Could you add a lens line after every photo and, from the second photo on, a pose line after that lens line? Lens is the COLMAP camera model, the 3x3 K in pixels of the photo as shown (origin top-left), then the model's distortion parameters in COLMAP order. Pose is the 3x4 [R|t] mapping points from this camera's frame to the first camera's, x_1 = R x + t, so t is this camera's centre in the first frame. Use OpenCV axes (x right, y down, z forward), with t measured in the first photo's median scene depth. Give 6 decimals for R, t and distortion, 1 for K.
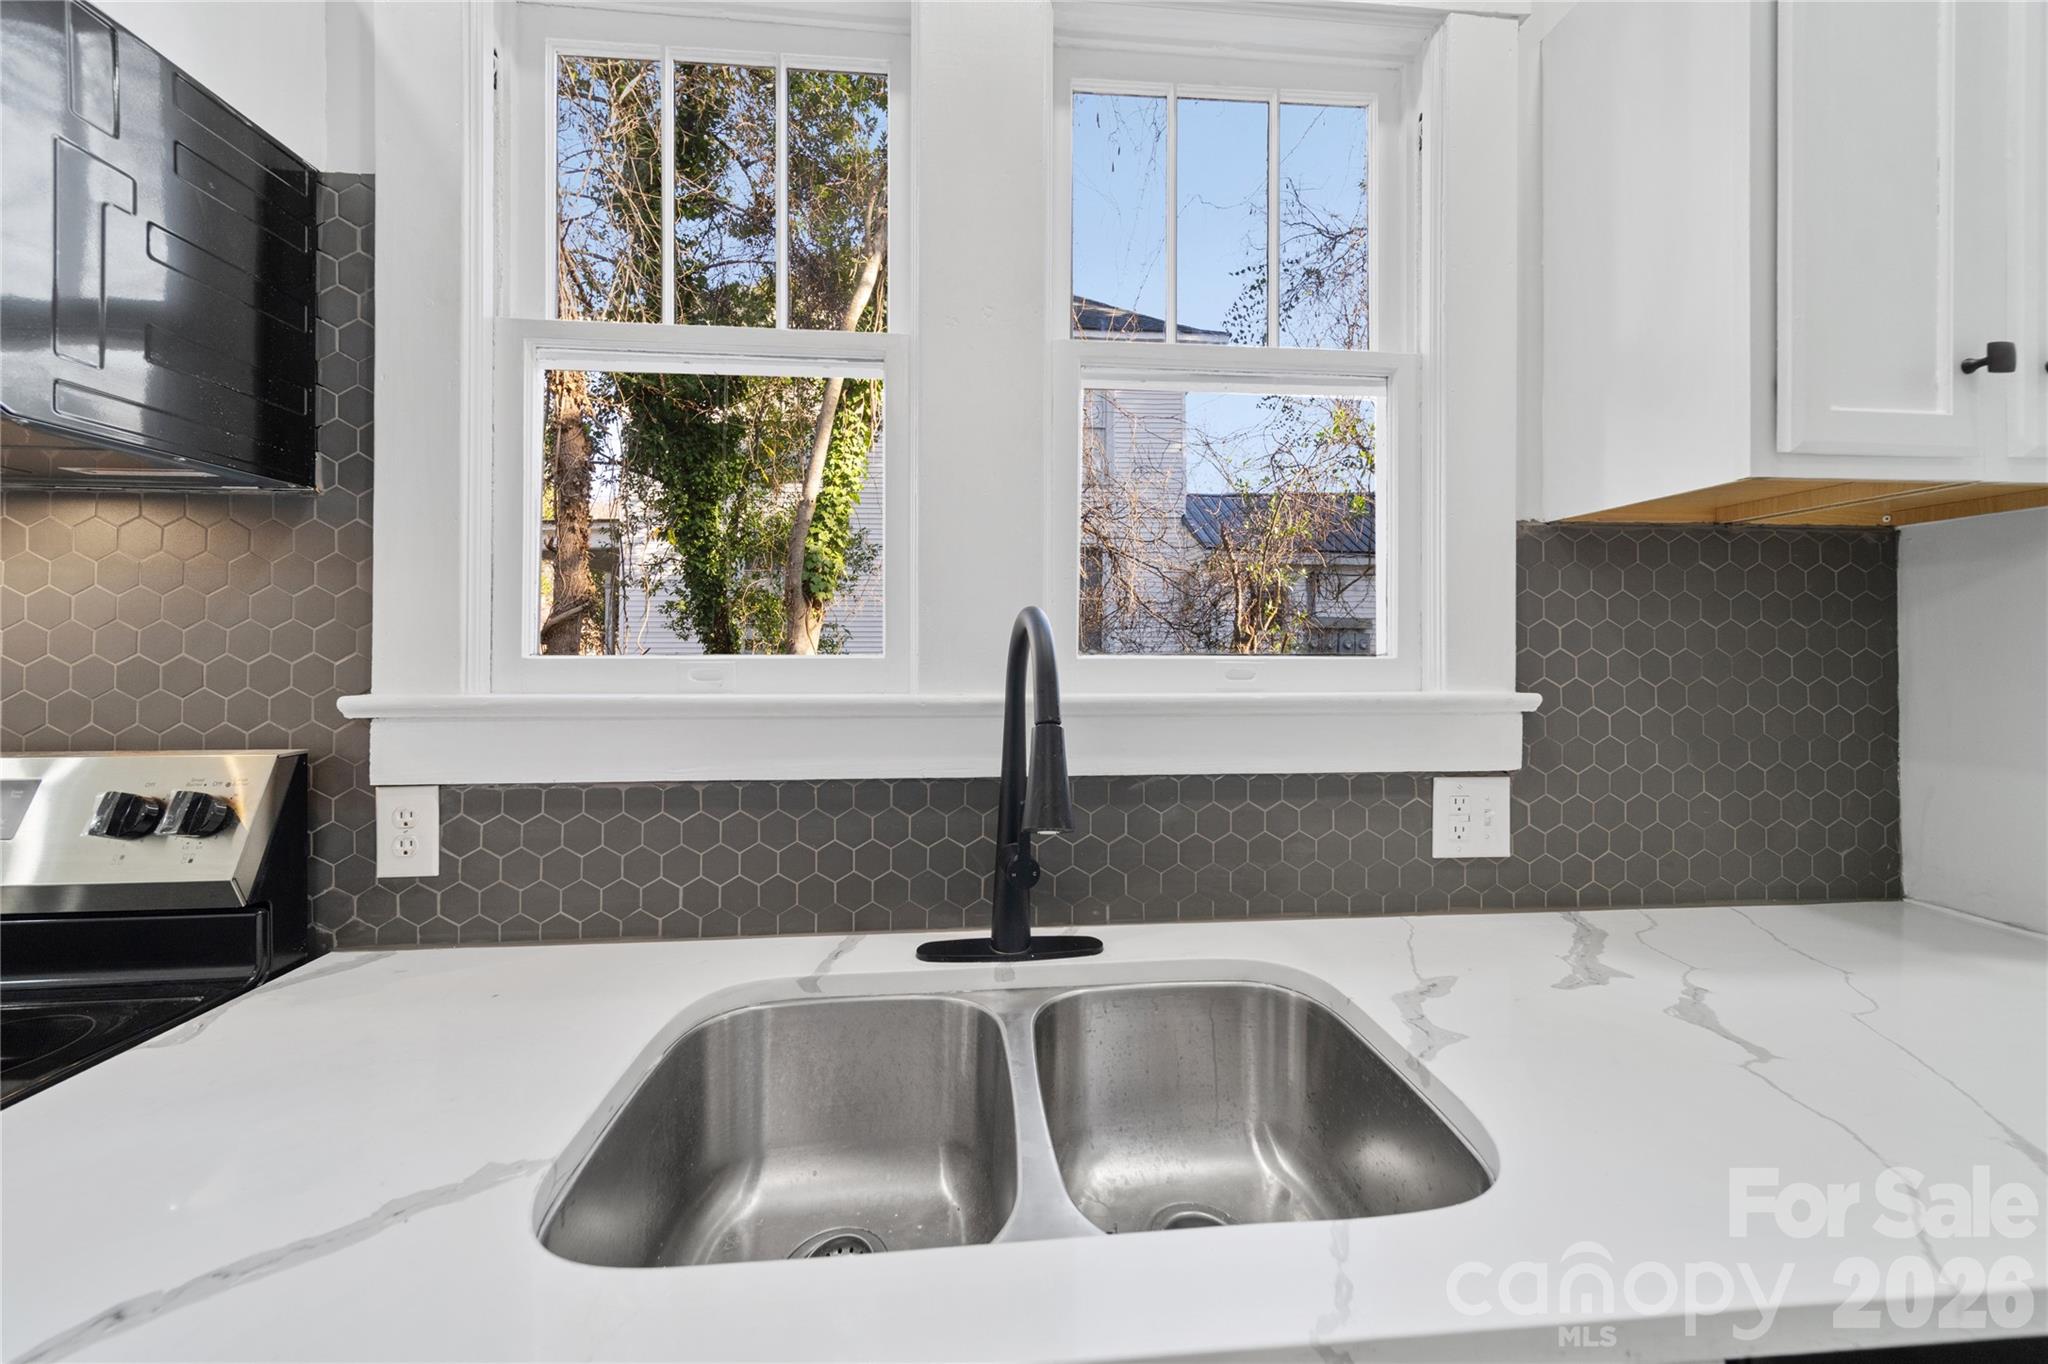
lens RADIAL K [[722.6, 0, 1030.4], [0, 722.6, 648.0], [0, 0, 1]] dist [0.005652, 0.000059]
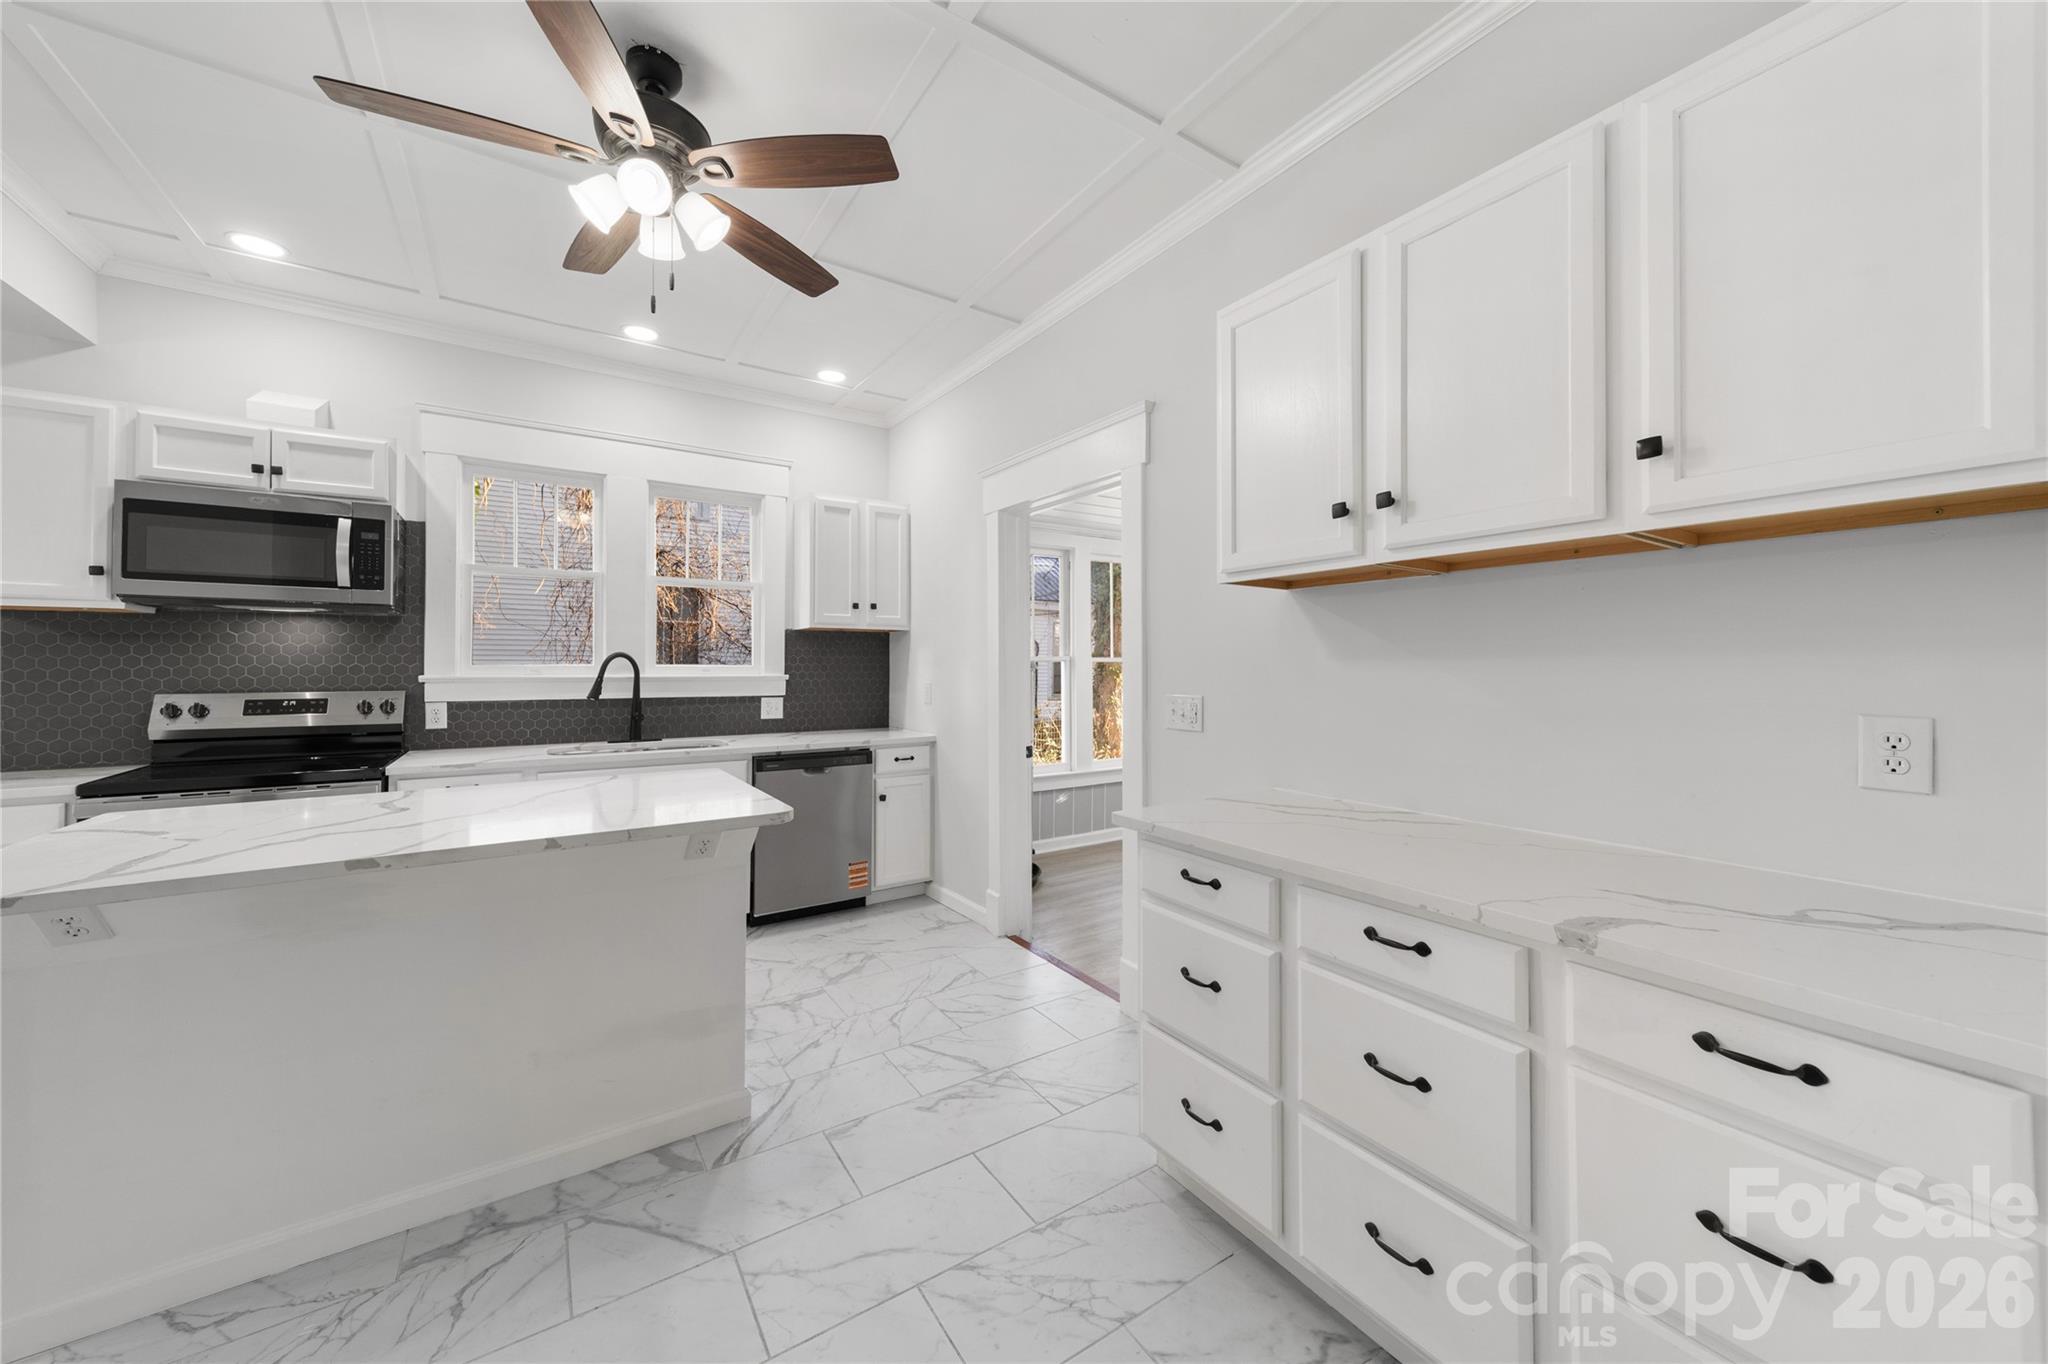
lens RADIAL K [[742.1, 0, 1020.8], [0, 742.1, 658.2], [0, 0, 1]] dist [0.005445, -0.000025]
pose [[0.881300, 0.006452, 0.472514, -0.079285], [-0.001638, 0.999942, -0.010598, 0.013881], [-0.472555, 0.008566, 0.881260, -3.056701]]
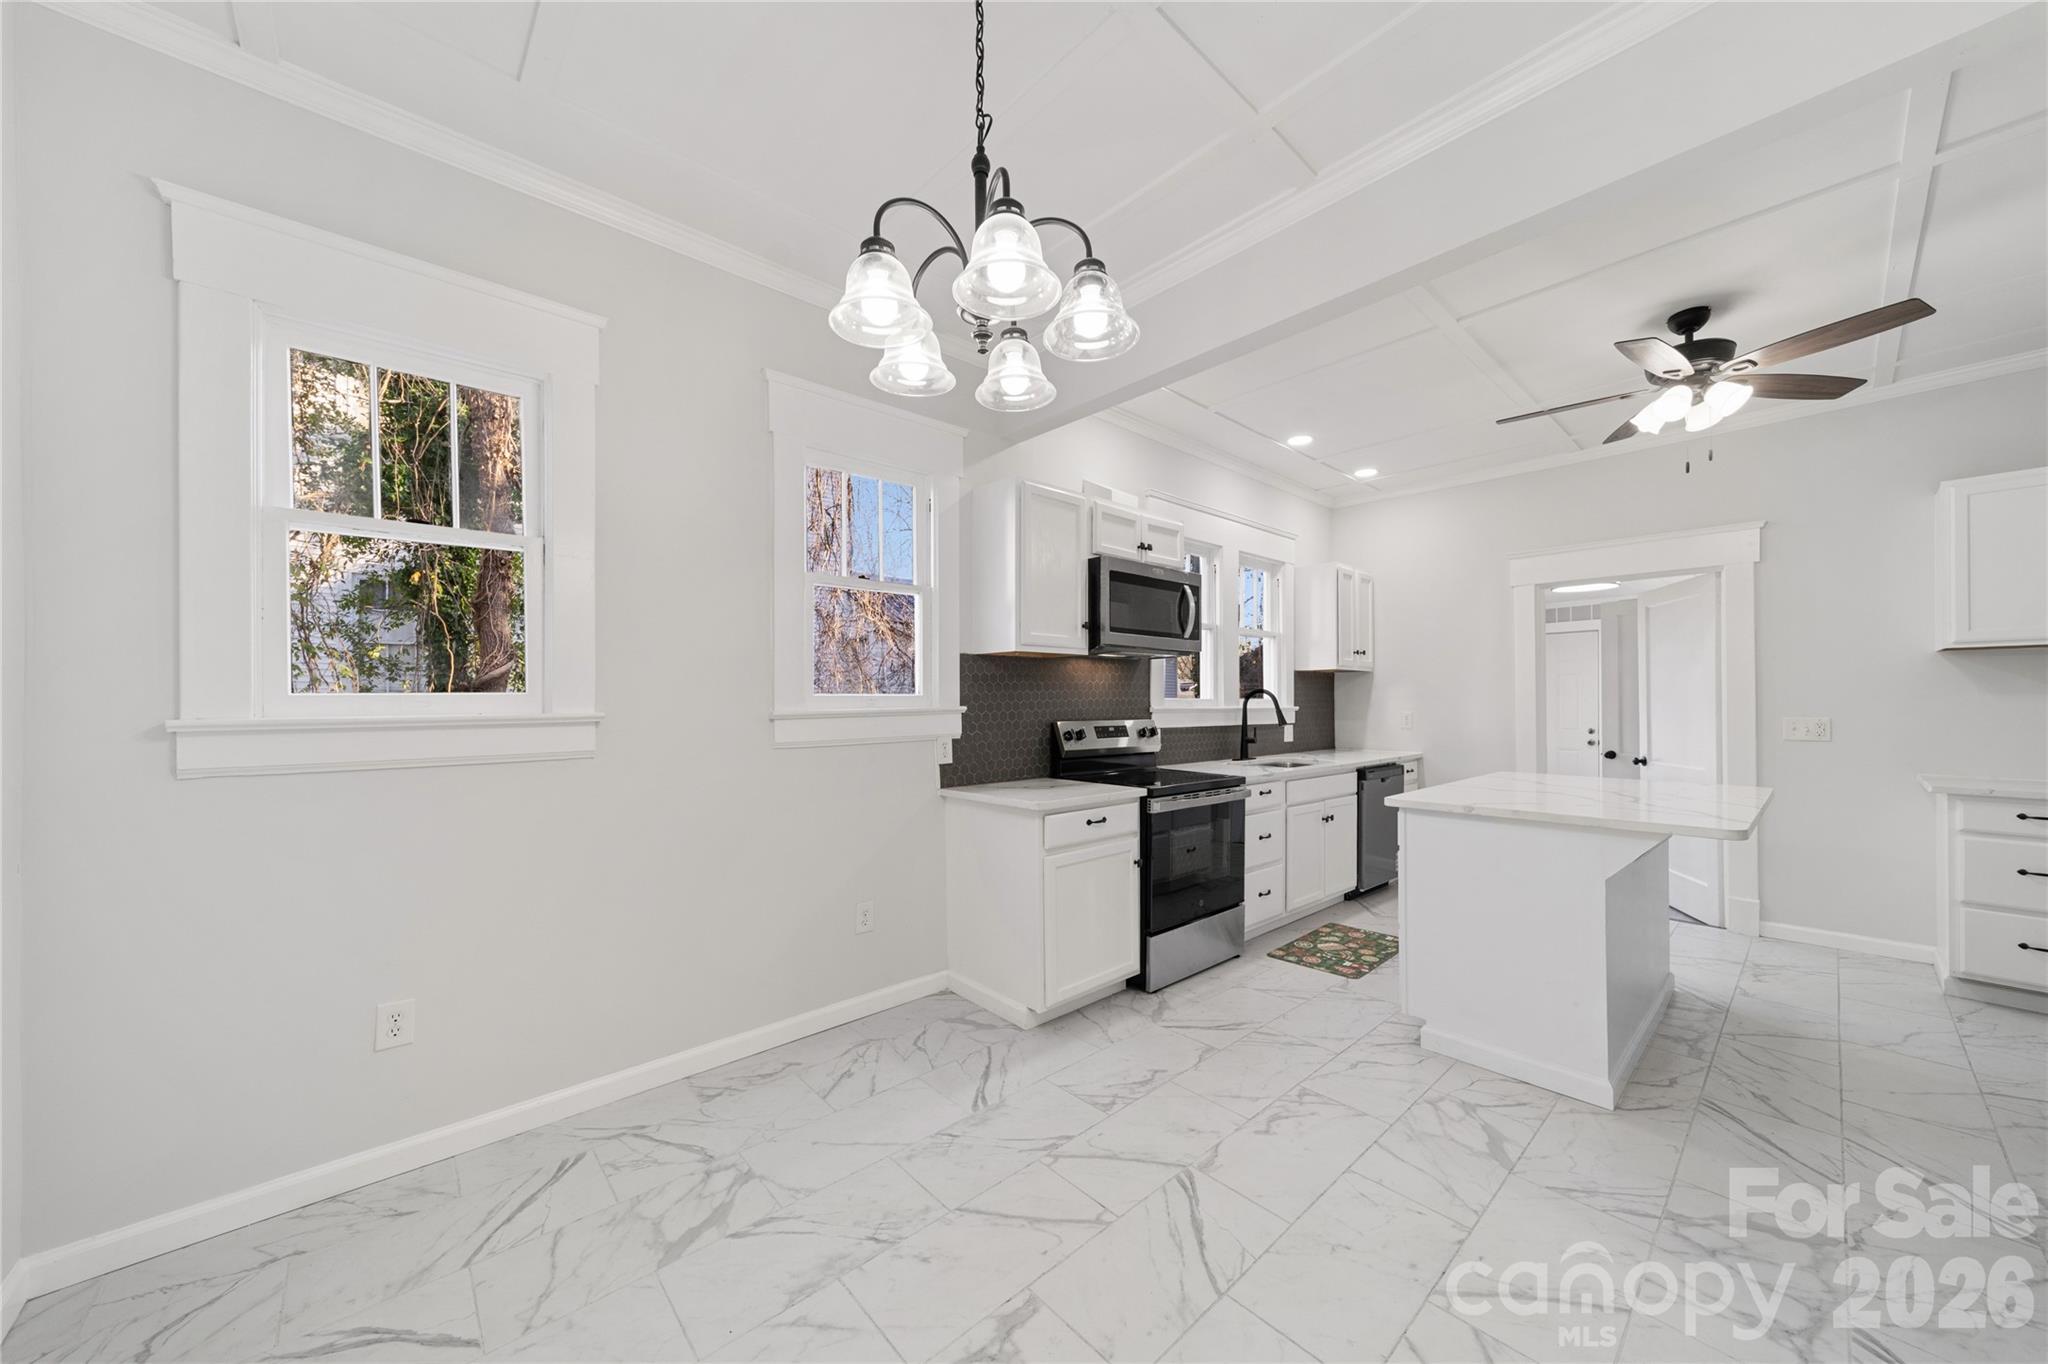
lens RADIAL K [[731.9, 0, 1024.6], [0, 731.9, 695.7], [0, 0, 1]] dist [0.007464, 0.000082]
pose [[0.796536, 0.003981, 0.604578, -3.674912], [0.000552, 0.999973, -0.007312, 0.025254], [-0.604591, 0.006158, 0.796512, -1.782048]]
